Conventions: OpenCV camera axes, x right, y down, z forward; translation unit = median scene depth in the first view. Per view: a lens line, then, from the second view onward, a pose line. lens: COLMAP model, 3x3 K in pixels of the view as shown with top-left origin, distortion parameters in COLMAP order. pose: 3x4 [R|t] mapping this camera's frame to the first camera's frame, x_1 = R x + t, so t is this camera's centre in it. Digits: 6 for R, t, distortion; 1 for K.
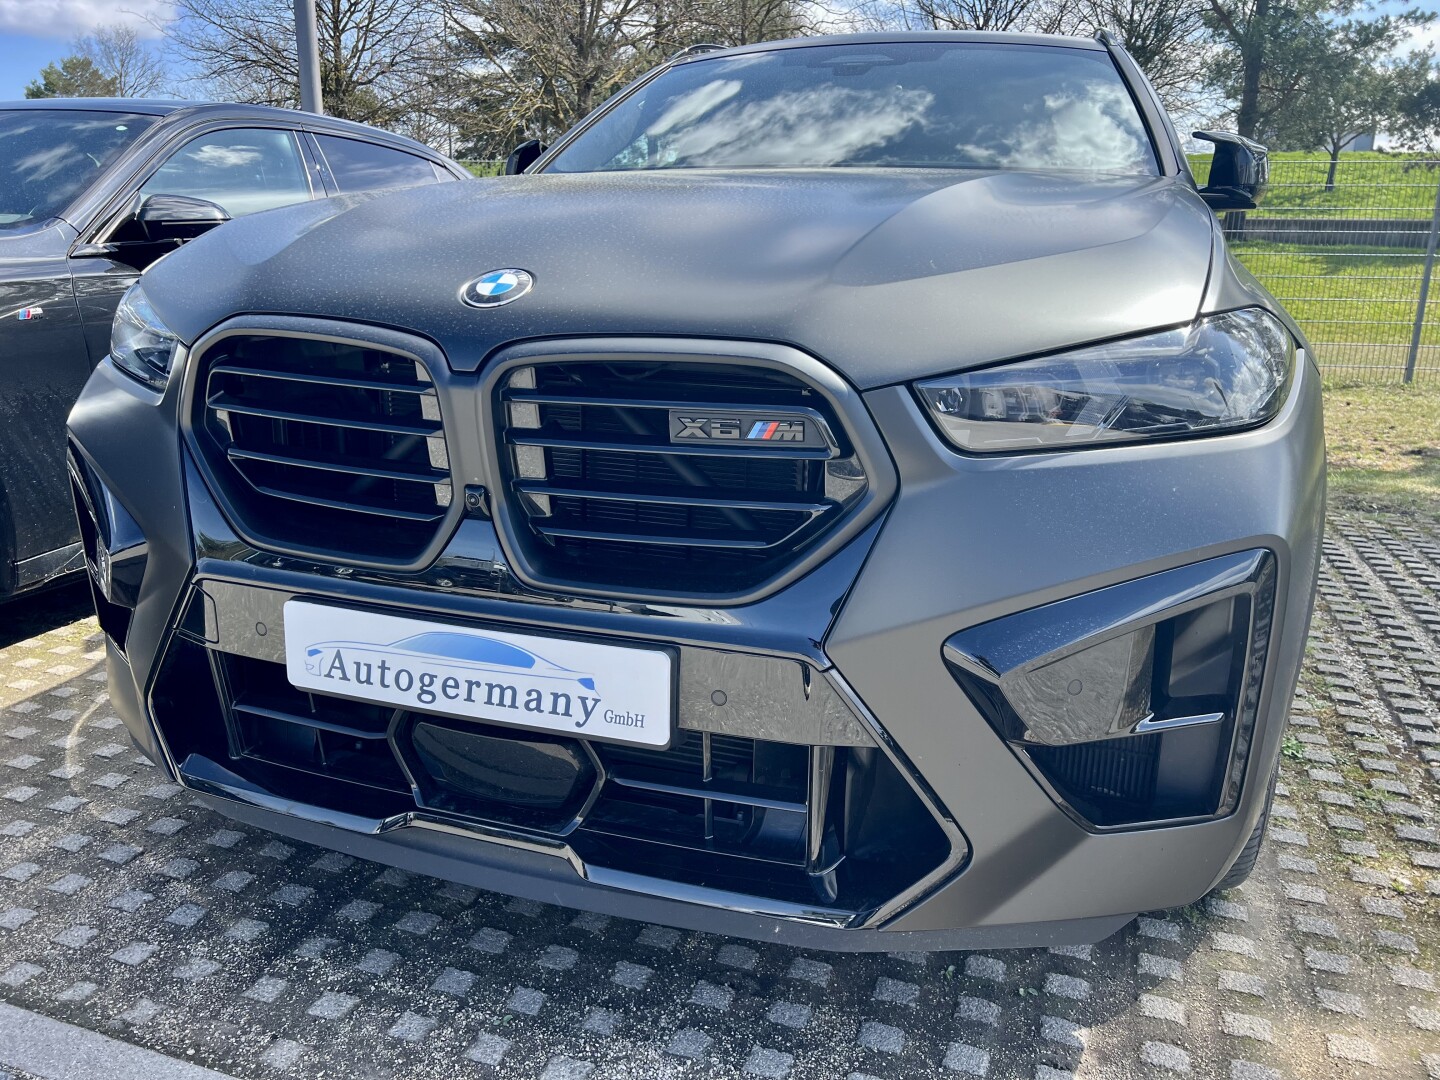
lens RADIAL K [[1100.1, 0, 727.1], [0, 1100.1, 544.8], [0, 0, 1]] dist [0.079653, -0.094012]
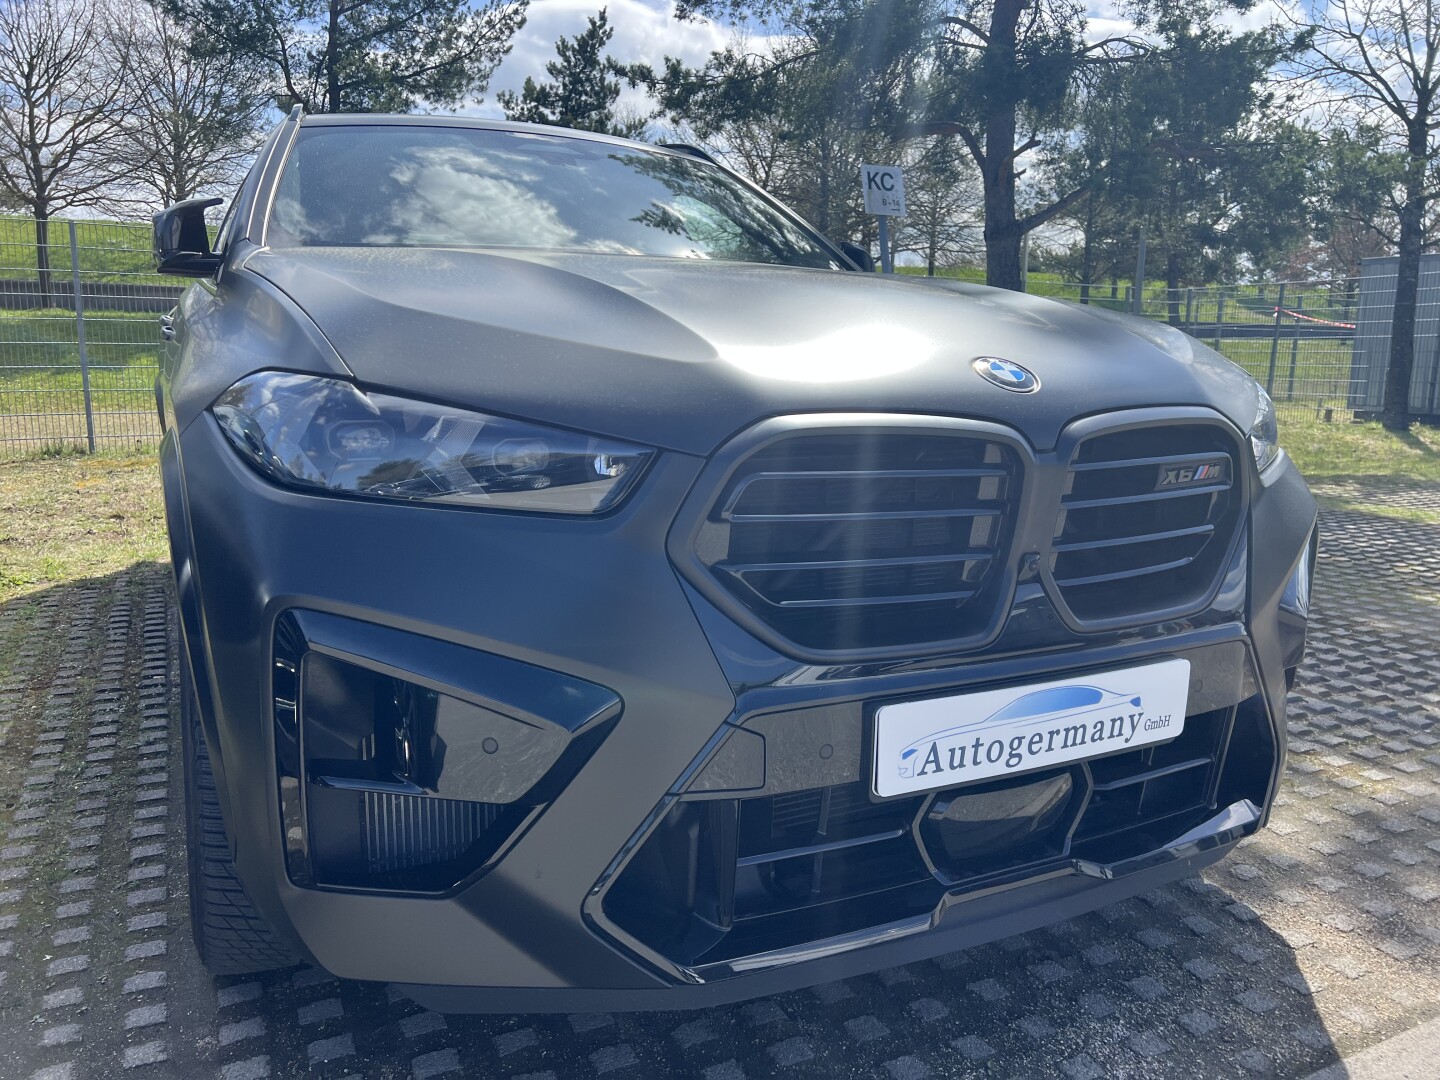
lens RADIAL K [[1100.1, 0, 727.1], [0, 1100.1, 544.8], [0, 0, 1]] dist [0.079653, -0.094012]
pose [[0.689779, -0.141667, 0.710025, -1.080734], [0.182827, 0.982971, 0.018512, -0.121256], [-0.700556, 0.117042, 0.703934, 0.396646]]
